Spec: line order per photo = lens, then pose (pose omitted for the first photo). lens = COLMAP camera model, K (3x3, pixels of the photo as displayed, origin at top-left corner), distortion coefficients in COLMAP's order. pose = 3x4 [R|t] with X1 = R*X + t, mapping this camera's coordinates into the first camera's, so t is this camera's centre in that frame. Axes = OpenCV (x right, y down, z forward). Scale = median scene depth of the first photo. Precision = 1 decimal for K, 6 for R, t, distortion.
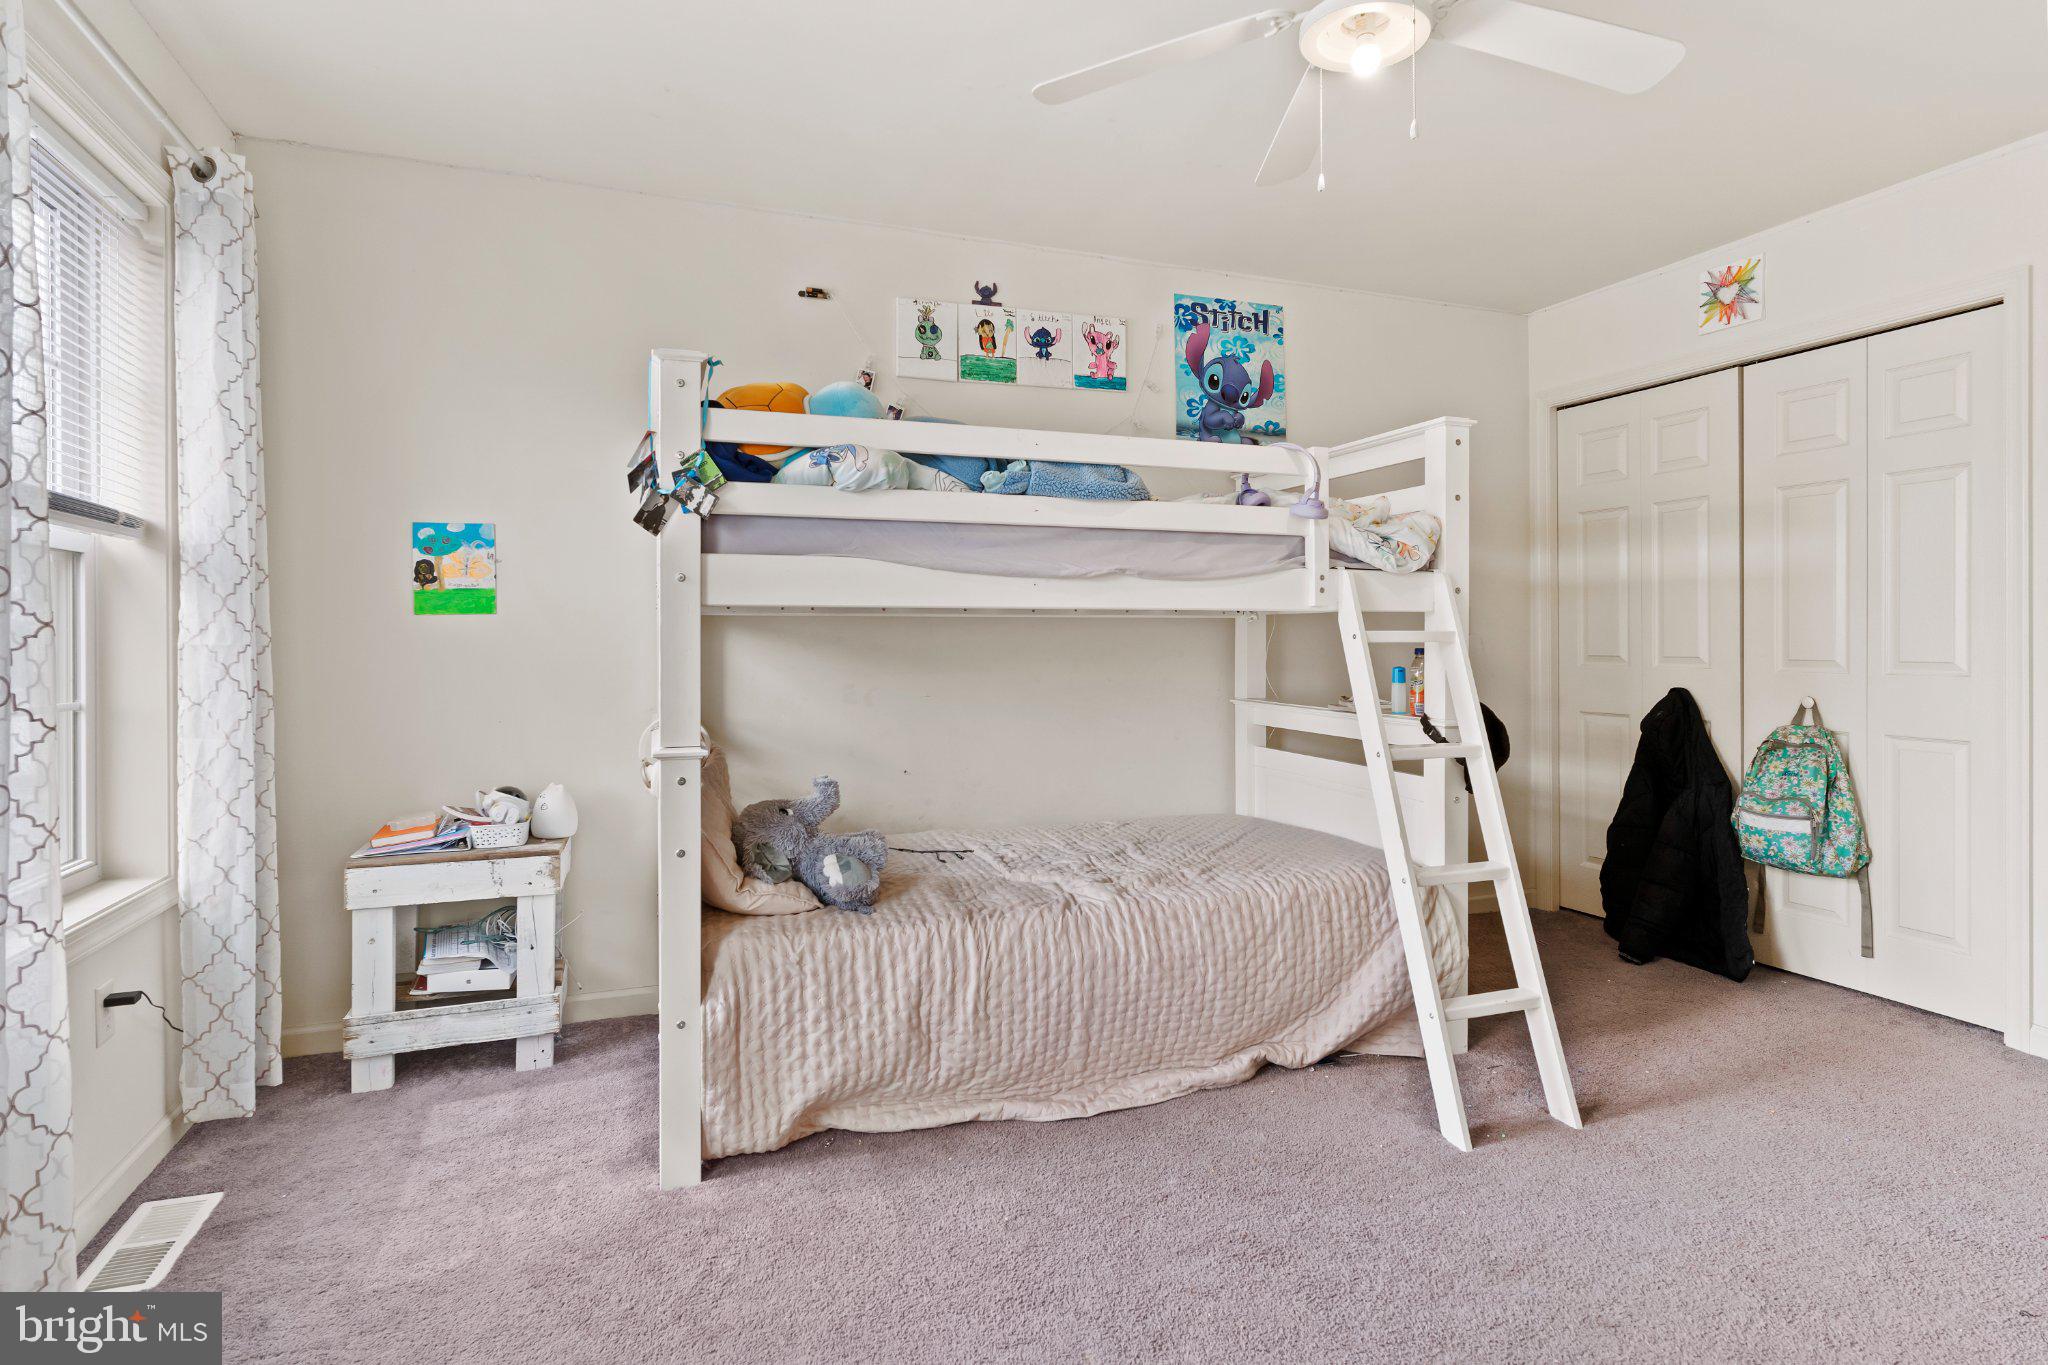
lens RADIAL K [[1082.9, 0, 1025.4], [0, 1082.9, 605.8], [0, 0, 1]] dist [-0.002481, -0.000539]
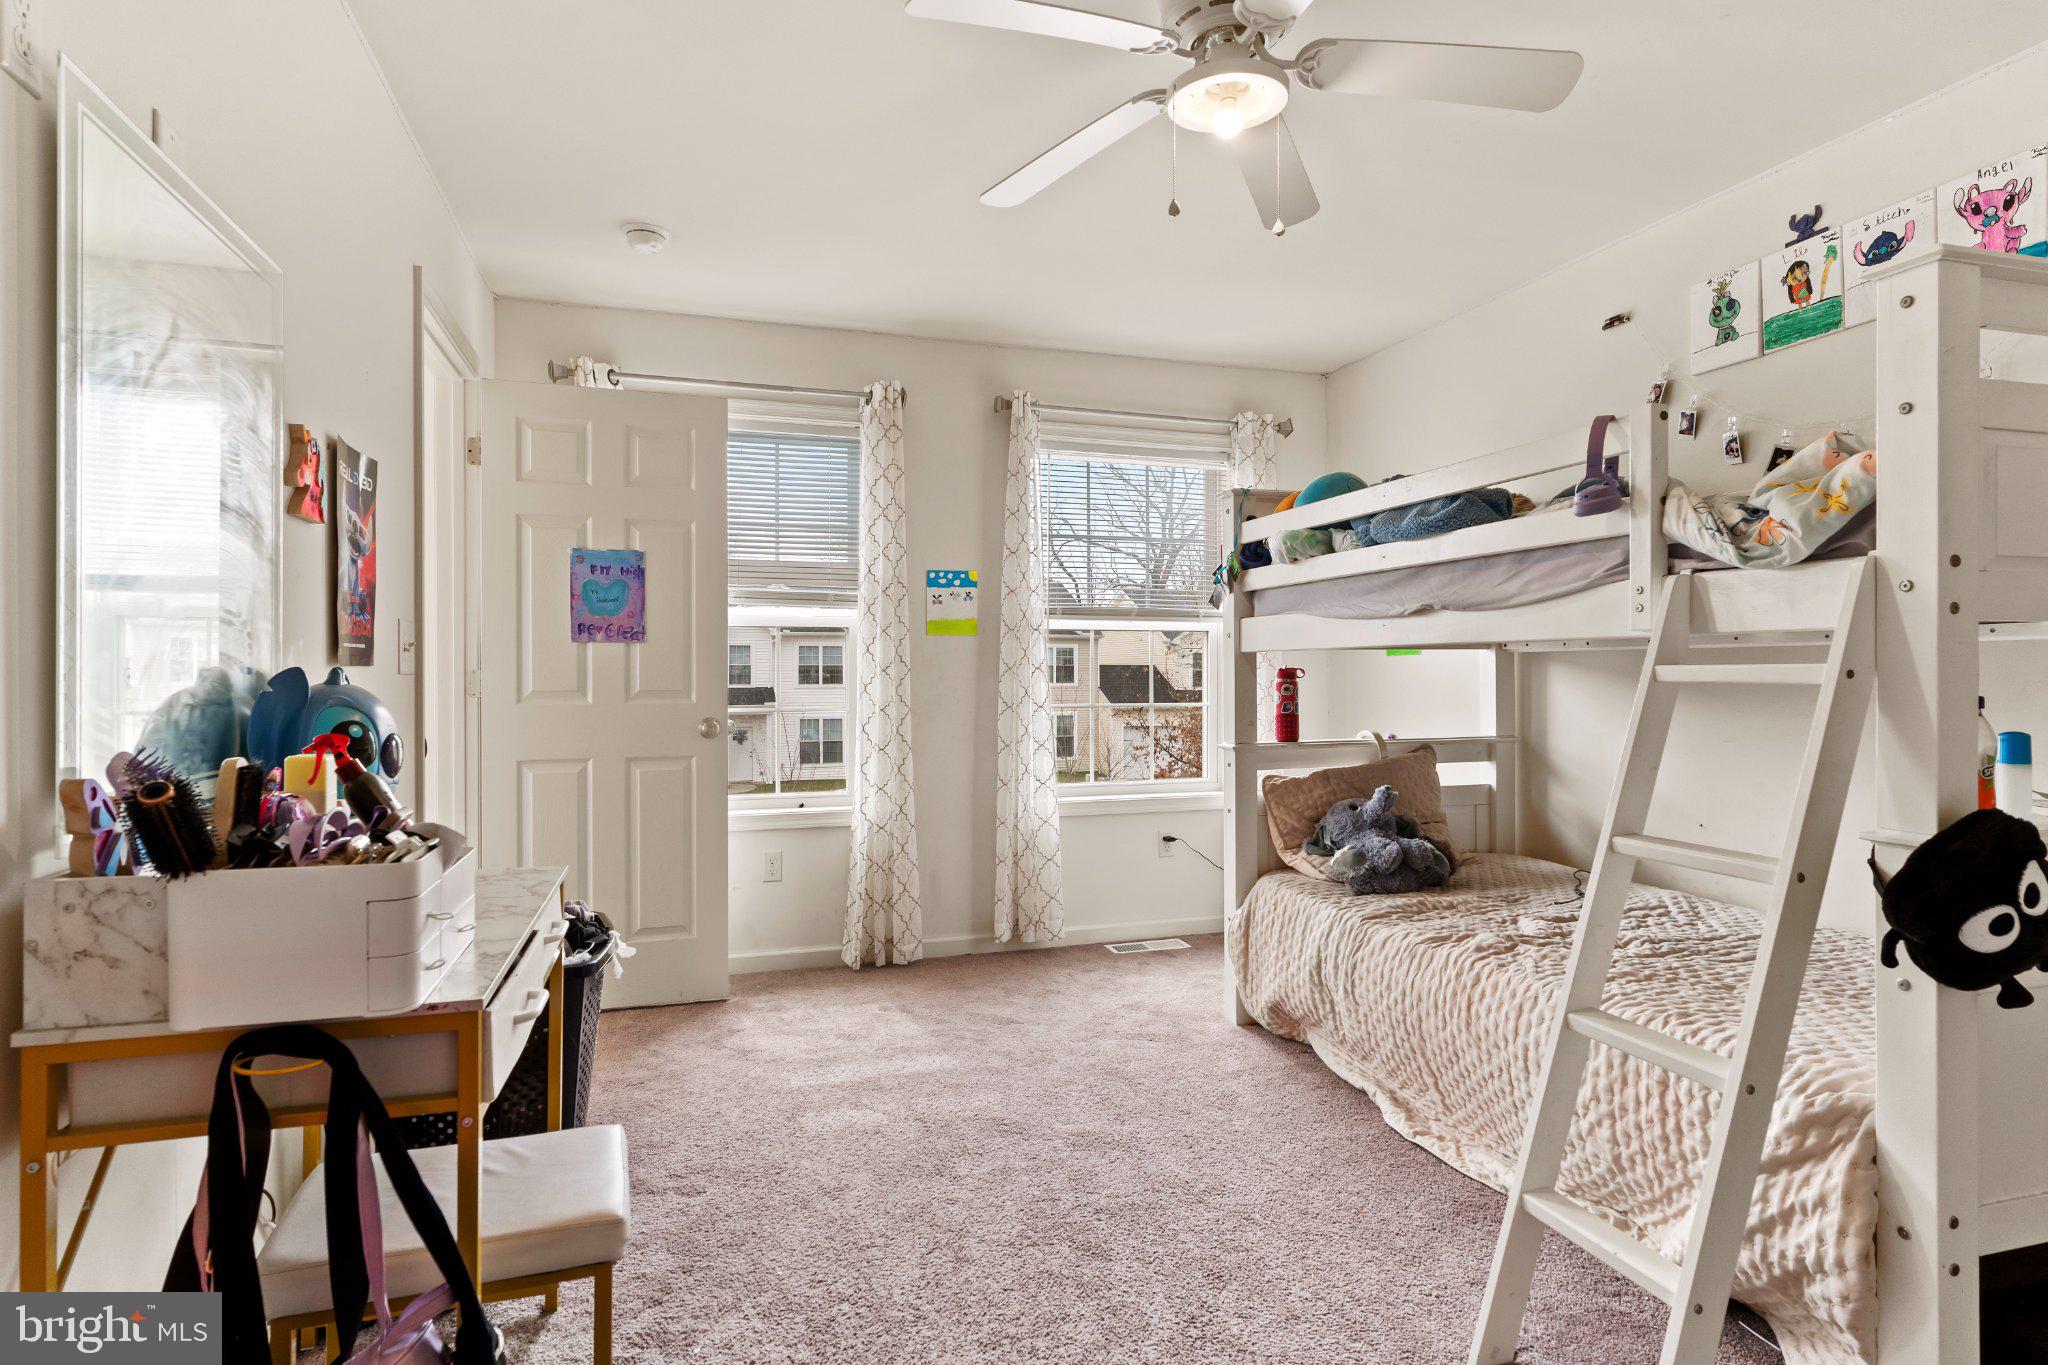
lens RADIAL K [[1062.8, 0, 1015.6], [0, 1062.8, 672.0], [0, 0, 1]] dist [-0.003663, 0.000038]
pose [[-0.064916, 0.000345, -0.997891, 0.767280], [0.033584, 0.999434, -0.001839, 0.011594], [0.997325, -0.033632, -0.064891, 0.489843]]
